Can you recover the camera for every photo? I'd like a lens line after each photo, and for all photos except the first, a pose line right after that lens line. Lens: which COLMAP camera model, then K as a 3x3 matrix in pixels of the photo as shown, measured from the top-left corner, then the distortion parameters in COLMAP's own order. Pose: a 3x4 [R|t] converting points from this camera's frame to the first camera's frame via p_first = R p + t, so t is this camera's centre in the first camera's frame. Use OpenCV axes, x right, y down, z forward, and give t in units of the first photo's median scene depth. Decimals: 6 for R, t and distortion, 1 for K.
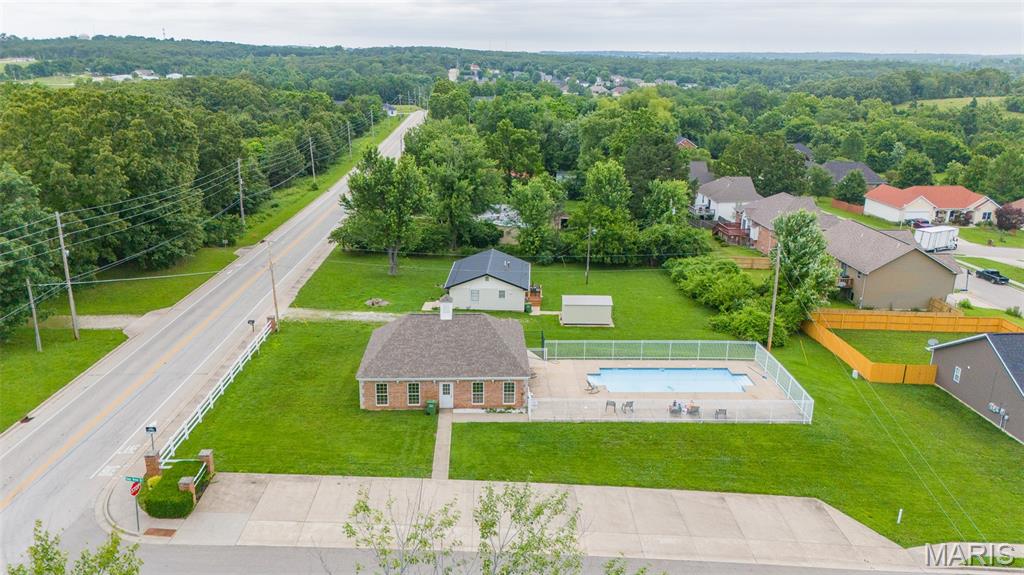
lens RADIAL K [[751.2, 0, 510.8], [0, 751.2, 271.7], [0, 0, 1]] dist [0.090529, -0.094761]
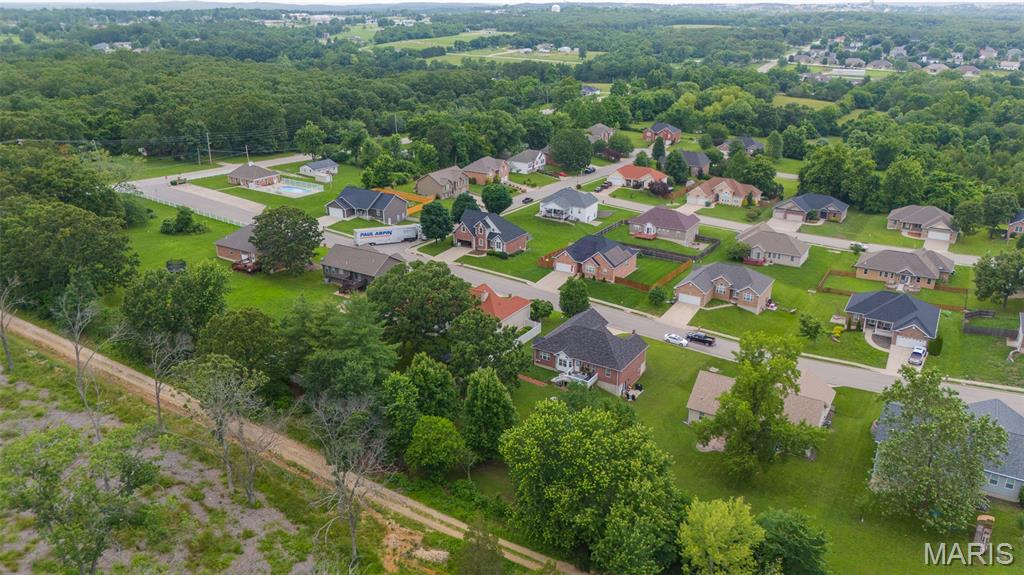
lens RADIAL K [[751.2, 0, 510.8], [0, 751.2, 271.7], [0, 0, 1]] dist [0.090529, -0.094761]
pose [[0.822552, 0.180585, -0.539257, 3.194621], [-0.150195, 0.983558, 0.100272, 0.000699], [0.548498, -0.001485, 0.836150, -1.584242]]
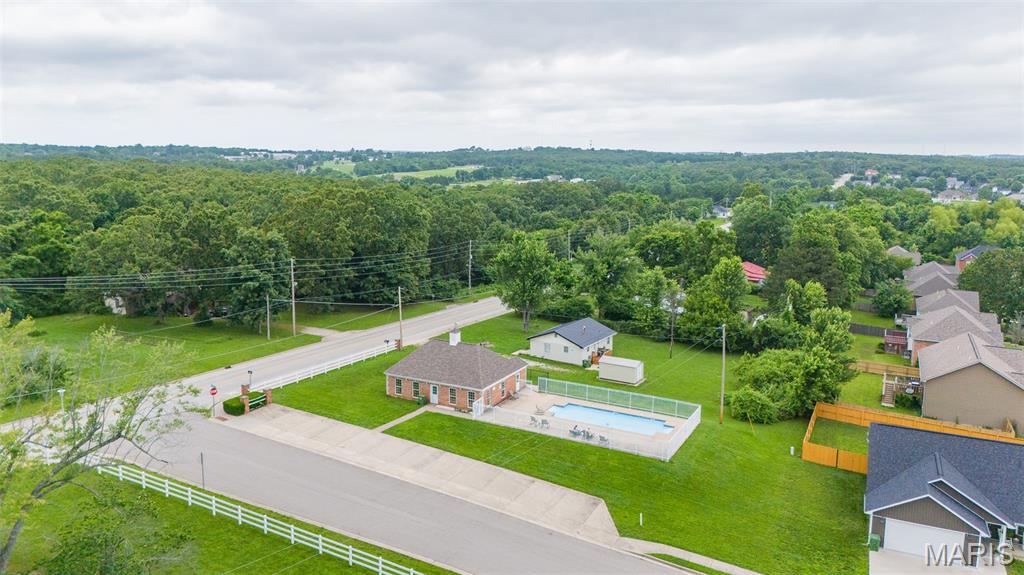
lens RADIAL K [[751.2, 0, 510.8], [0, 751.2, 271.7], [0, 0, 1]] dist [0.090529, -0.094761]
pose [[0.865147, 0.073918, -0.496042, 0.654165], [-0.138594, 0.985799, -0.094823, 0.042052], [0.481988, 0.150785, 0.863106, -0.194234]]
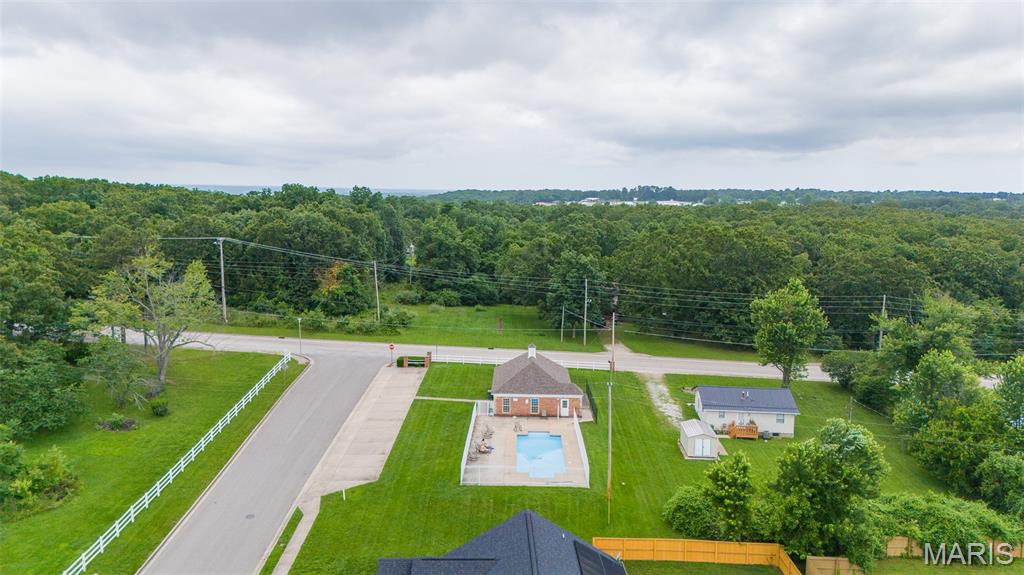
lens RADIAL K [[751.2, 0, 510.8], [0, 751.2, 271.7], [0, 0, 1]] dist [0.090529, -0.094761]
pose [[-0.051957, 0.094402, -0.994177, 1.367219], [-0.290965, 0.950899, 0.105498, -0.246596], [0.955322, 0.294753, -0.021938, 0.864320]]
